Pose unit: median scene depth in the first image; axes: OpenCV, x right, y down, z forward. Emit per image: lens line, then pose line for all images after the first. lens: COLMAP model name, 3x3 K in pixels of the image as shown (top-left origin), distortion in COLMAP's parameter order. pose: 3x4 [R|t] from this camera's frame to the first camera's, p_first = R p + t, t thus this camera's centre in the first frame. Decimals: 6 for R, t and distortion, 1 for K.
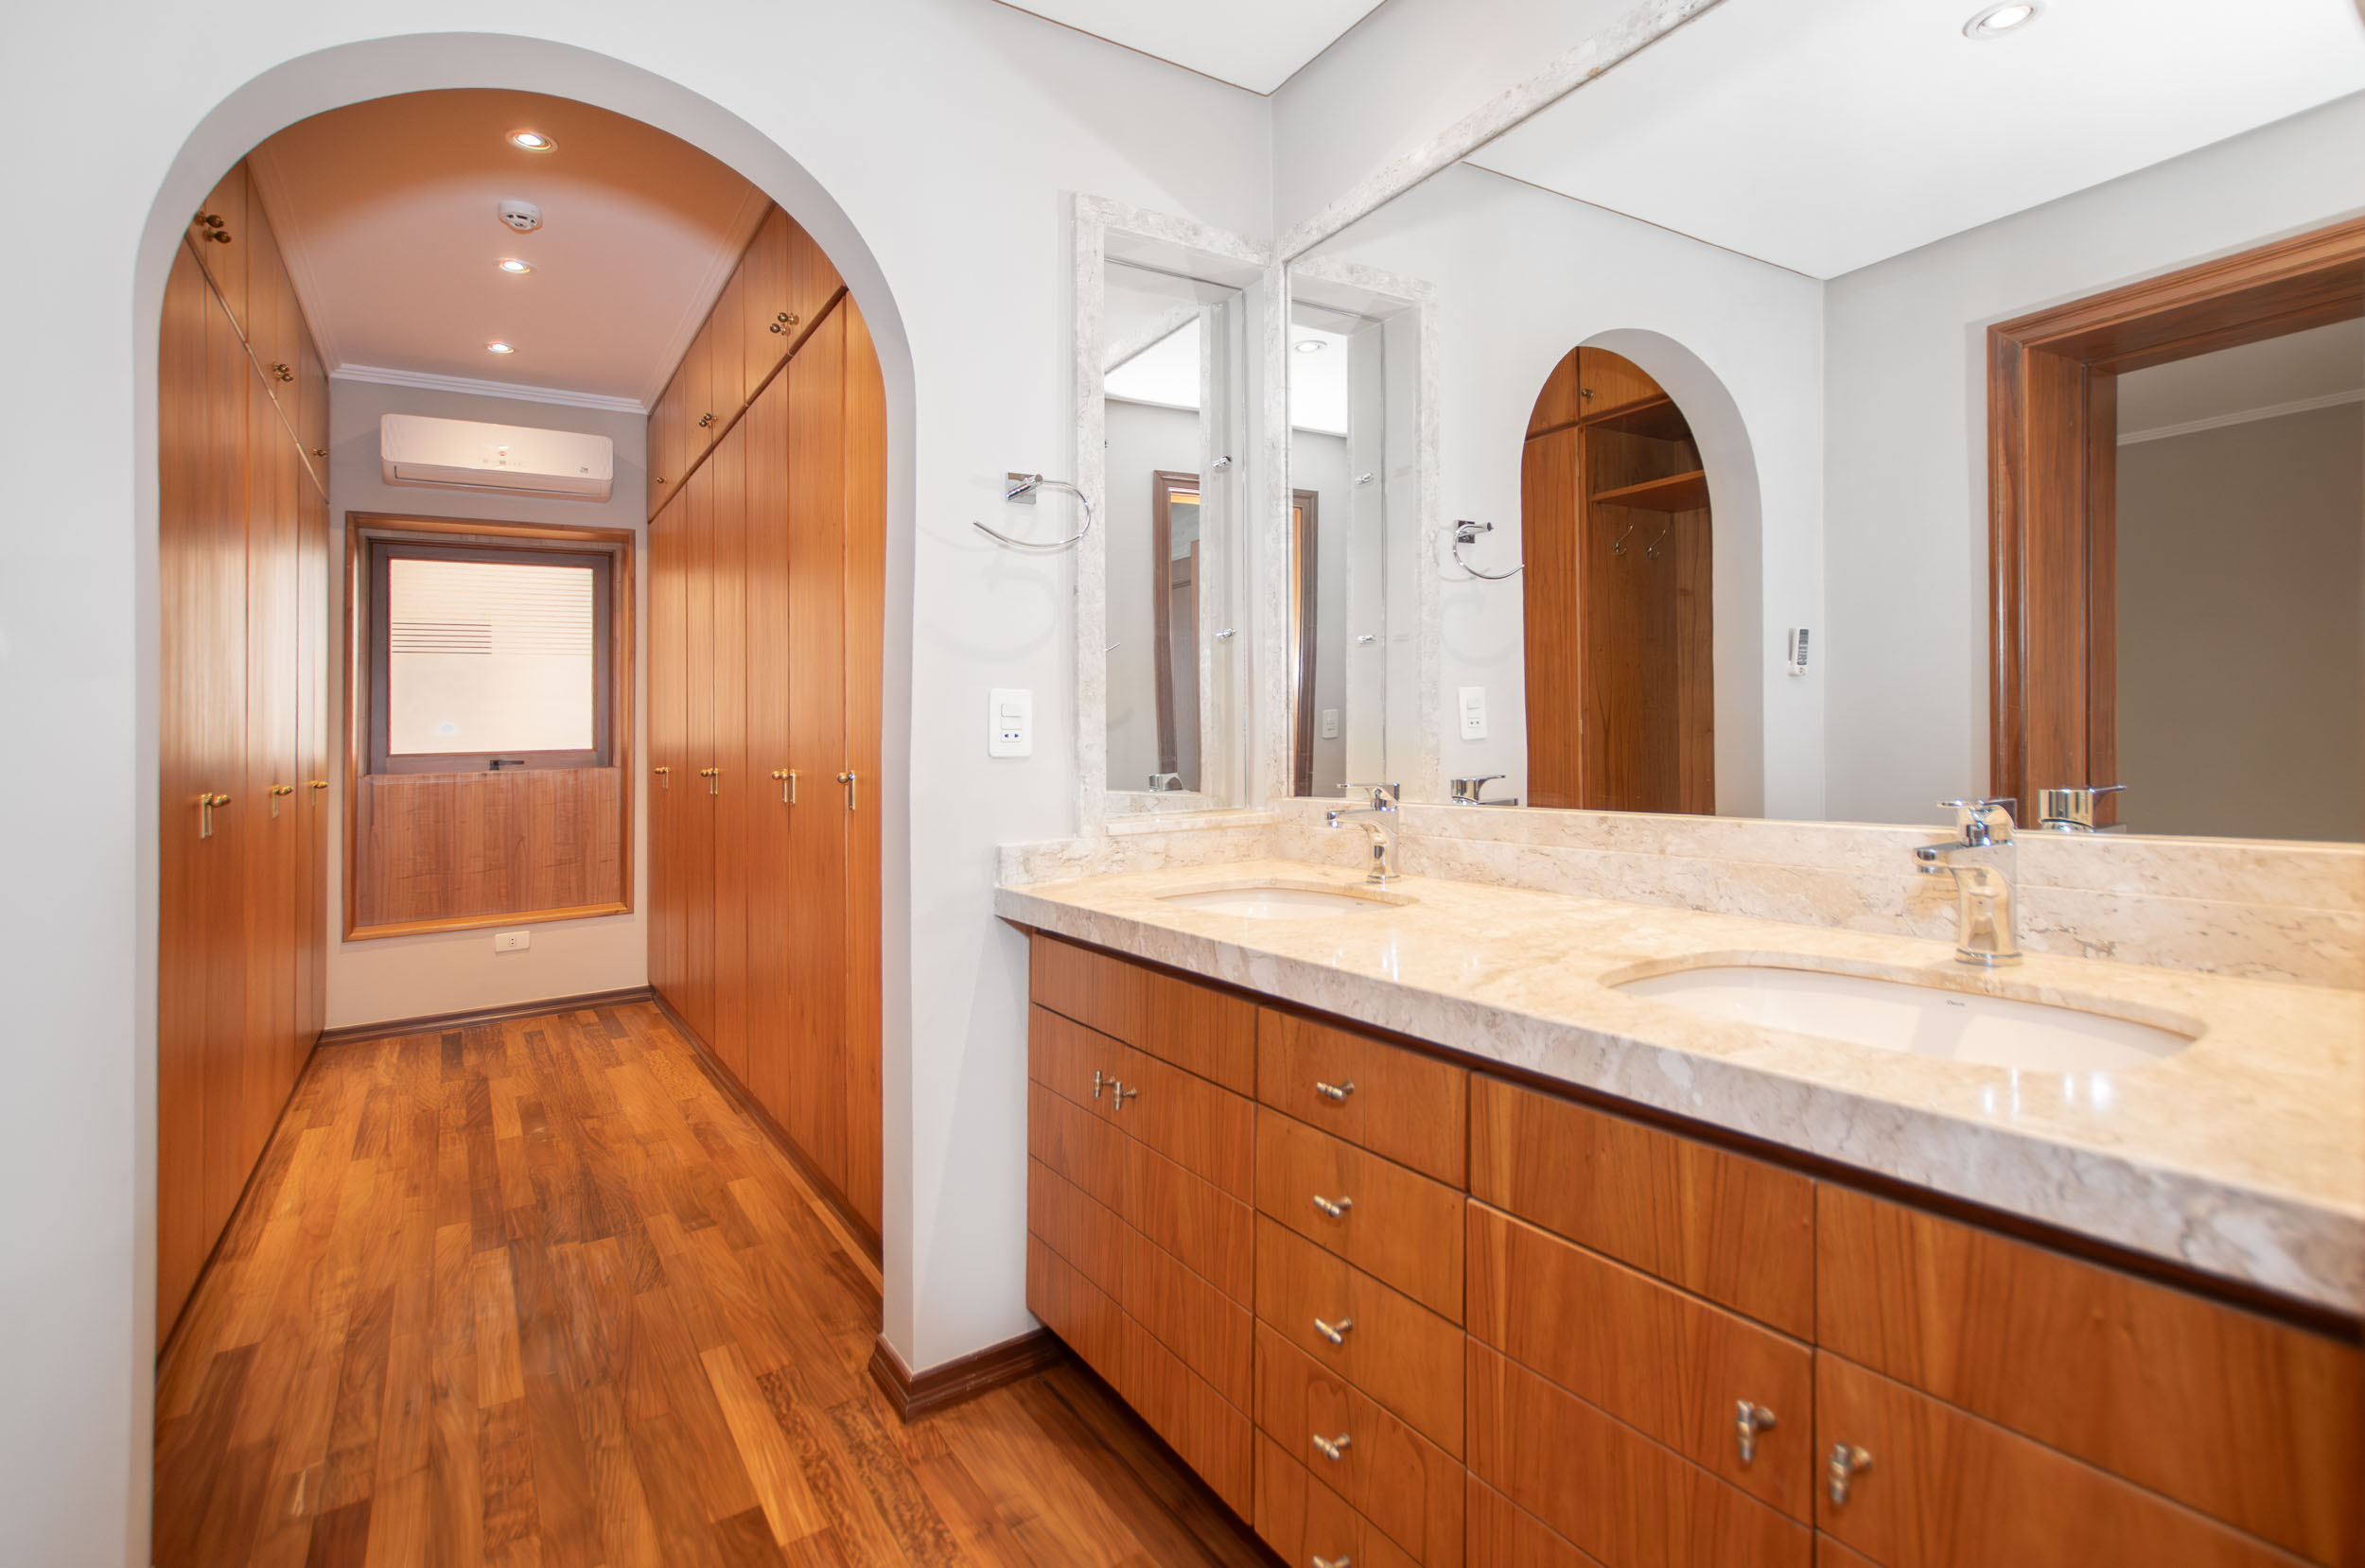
lens RADIAL K [[1192.1, 0, 1100.7], [0, 1192.1, 774.4], [0, 0, 1]] dist [0.004308, 0.000576]
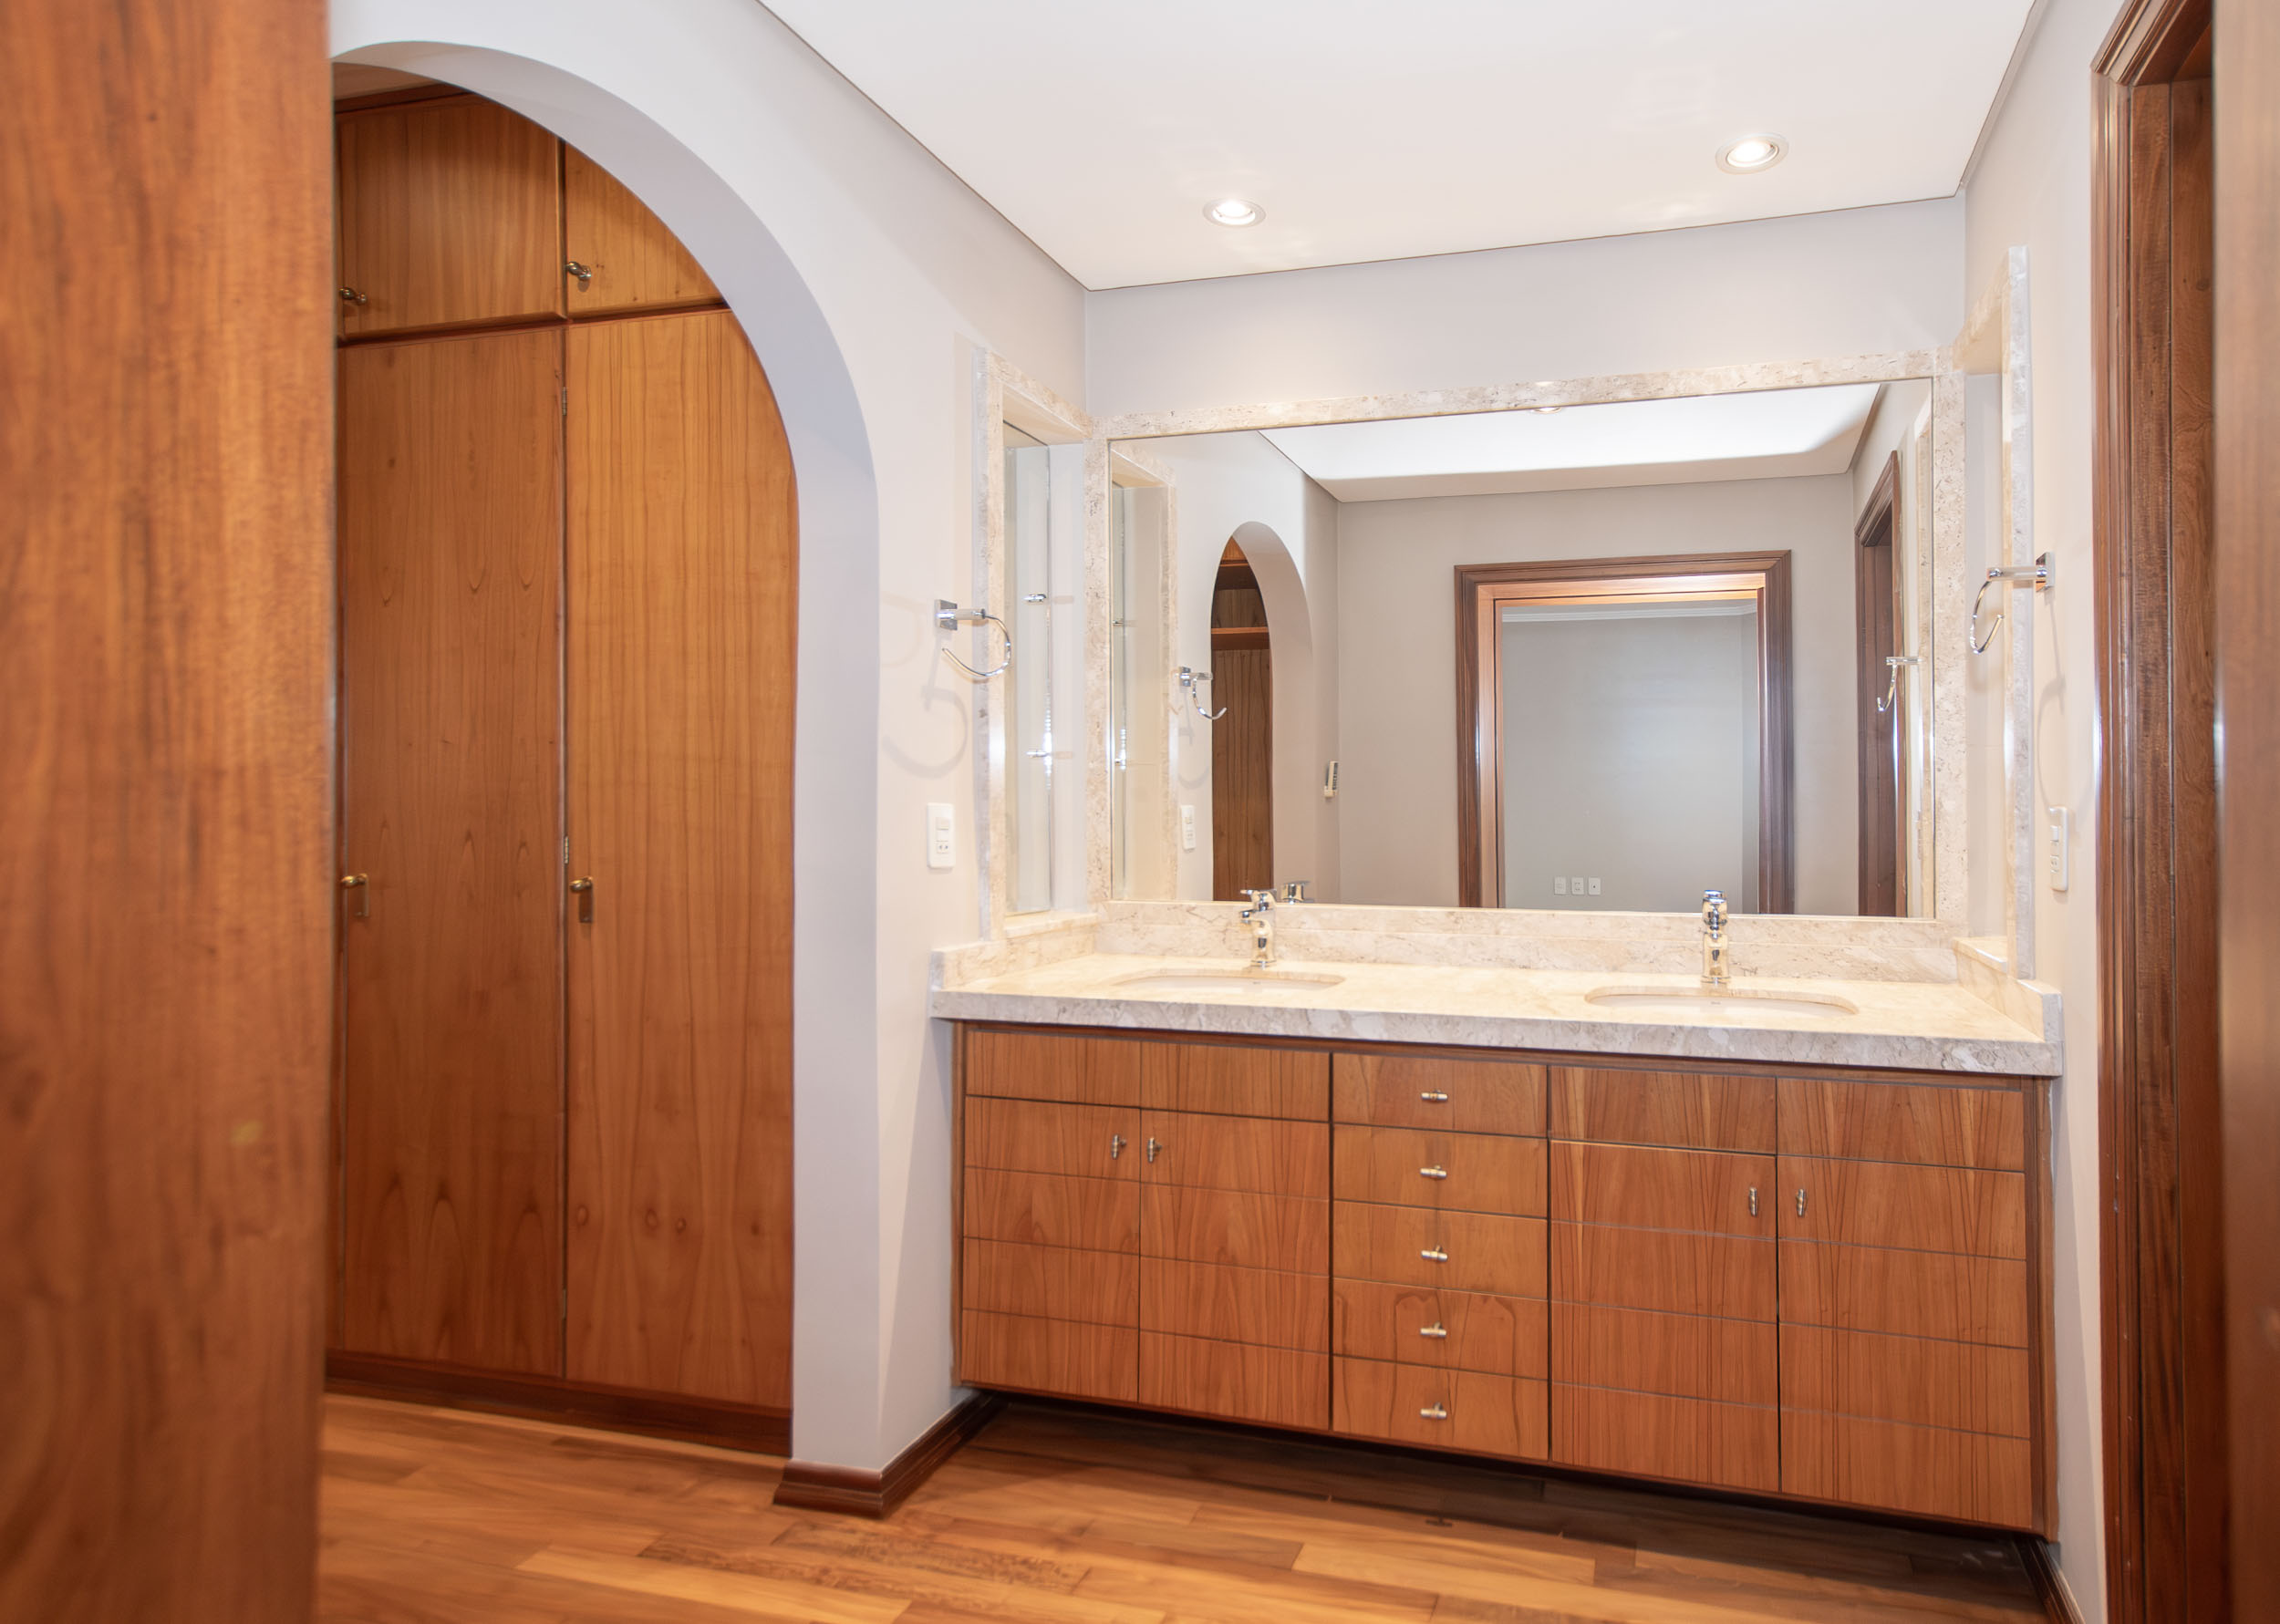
lens RADIAL K [[1682.1, 0, 978.1], [0, 1682.1, 818.9], [0, 0, 1]] dist [0.003859, 0.001564]
pose [[0.749723, 0.010411, 0.661670, -0.792963], [-0.000946, 0.999892, -0.014661, -0.027447], [-0.661751, 0.010366, 0.749652, -0.109052]]
